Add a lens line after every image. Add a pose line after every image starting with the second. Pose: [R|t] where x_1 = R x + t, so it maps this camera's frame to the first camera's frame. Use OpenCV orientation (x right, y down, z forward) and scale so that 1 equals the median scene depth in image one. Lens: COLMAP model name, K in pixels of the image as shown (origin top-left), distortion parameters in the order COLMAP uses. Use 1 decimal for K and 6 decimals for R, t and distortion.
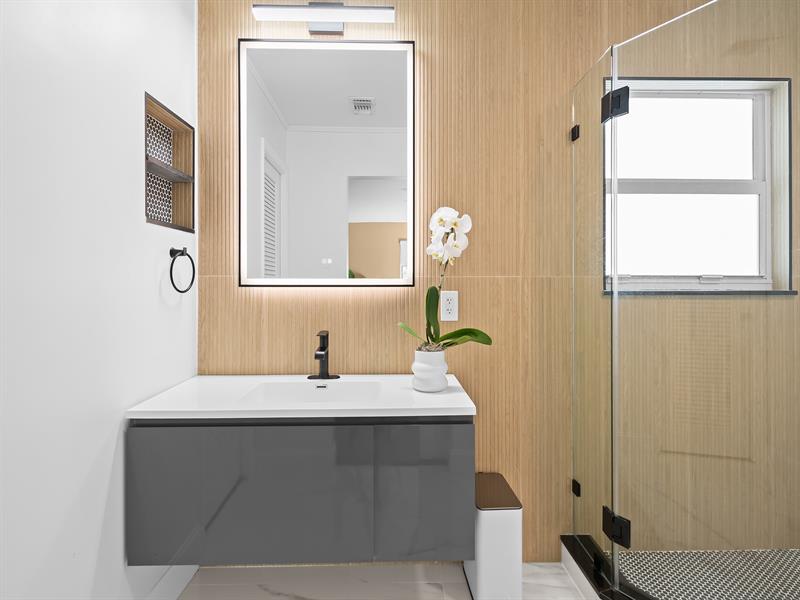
lens RADIAL K [[386.4, 0, 399.8], [0, 386.4, 282.5], [0, 0, 1]] dist [0.026948, -0.009712]
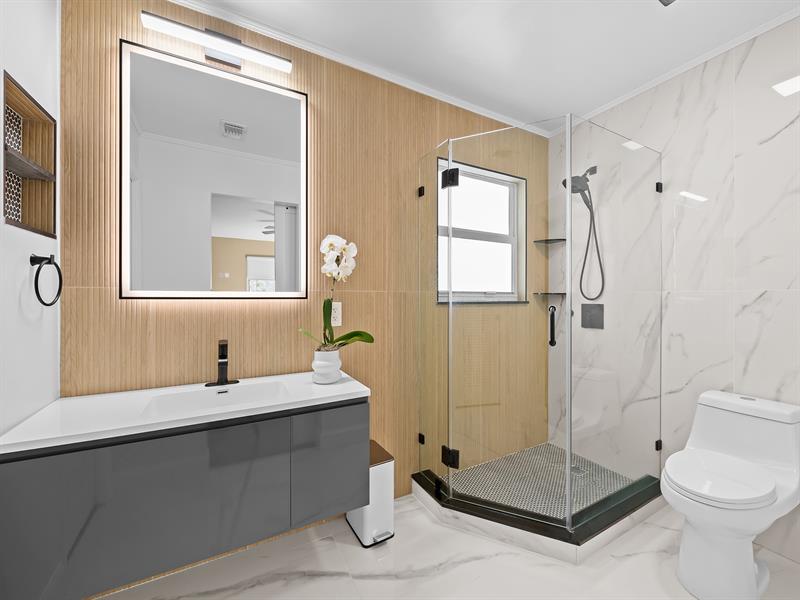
lens RADIAL K [[324.4, 0, 396.1], [0, 324.4, 295.9], [0, 0, 1]] dist [0.020300, -0.008692]
pose [[0.890116, 0.004134, 0.455714, -0.176409], [-0.005568, 0.999983, 0.001803, -0.001772], [-0.455699, -0.004143, 0.890124, -0.022015]]
